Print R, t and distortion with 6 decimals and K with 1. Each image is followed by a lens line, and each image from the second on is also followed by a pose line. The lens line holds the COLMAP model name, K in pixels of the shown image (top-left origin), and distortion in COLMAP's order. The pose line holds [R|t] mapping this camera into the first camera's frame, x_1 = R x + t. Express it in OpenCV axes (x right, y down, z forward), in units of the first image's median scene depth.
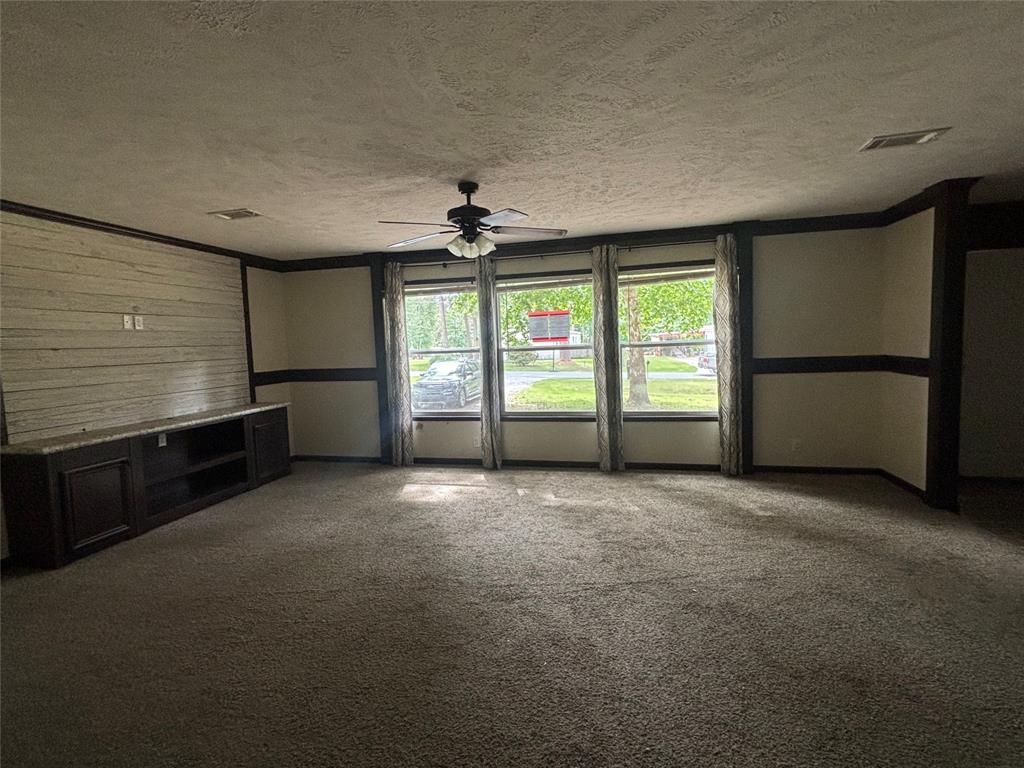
lens RADIAL K [[505.5, 0, 505.6], [0, 505.5, 386.9], [0, 0, 1]] dist [0.000629, -0.002048]
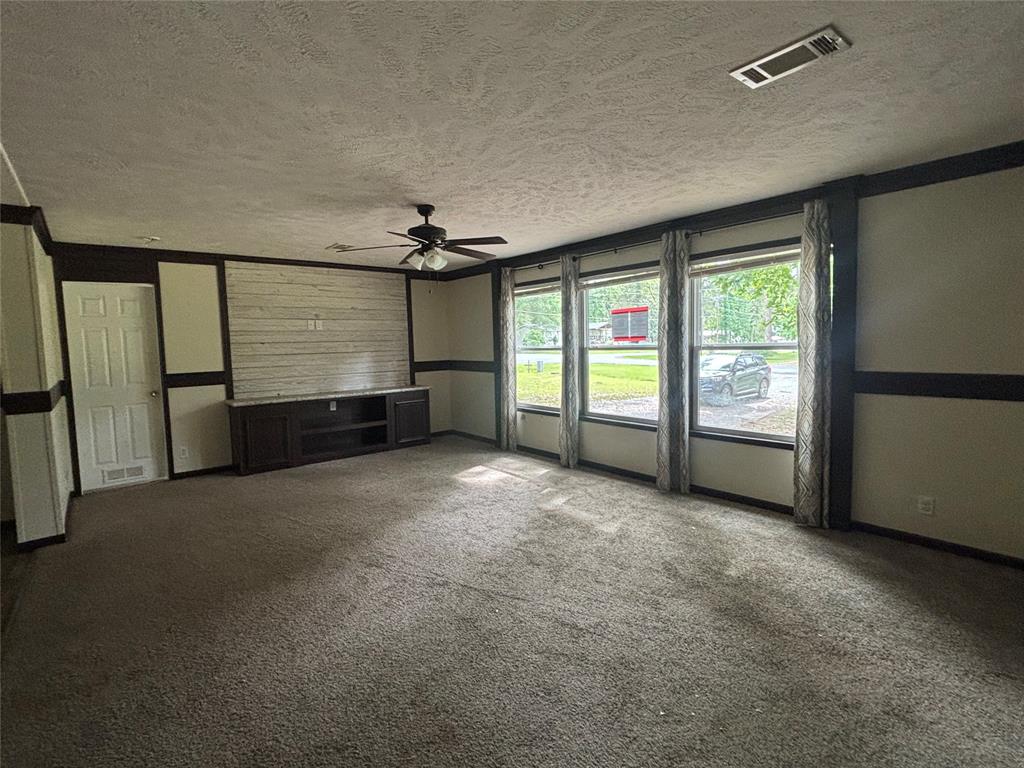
lens RADIAL K [[505.5, 0, 509.1], [0, 505.5, 383.2], [0, 0, 1]] dist [0.000629, -0.002048]
pose [[0.792713, 0.067023, -0.605900, 0.549781], [-0.057384, 0.997728, 0.035289, -0.036964], [0.606889, 0.006795, 0.794758, 0.145474]]
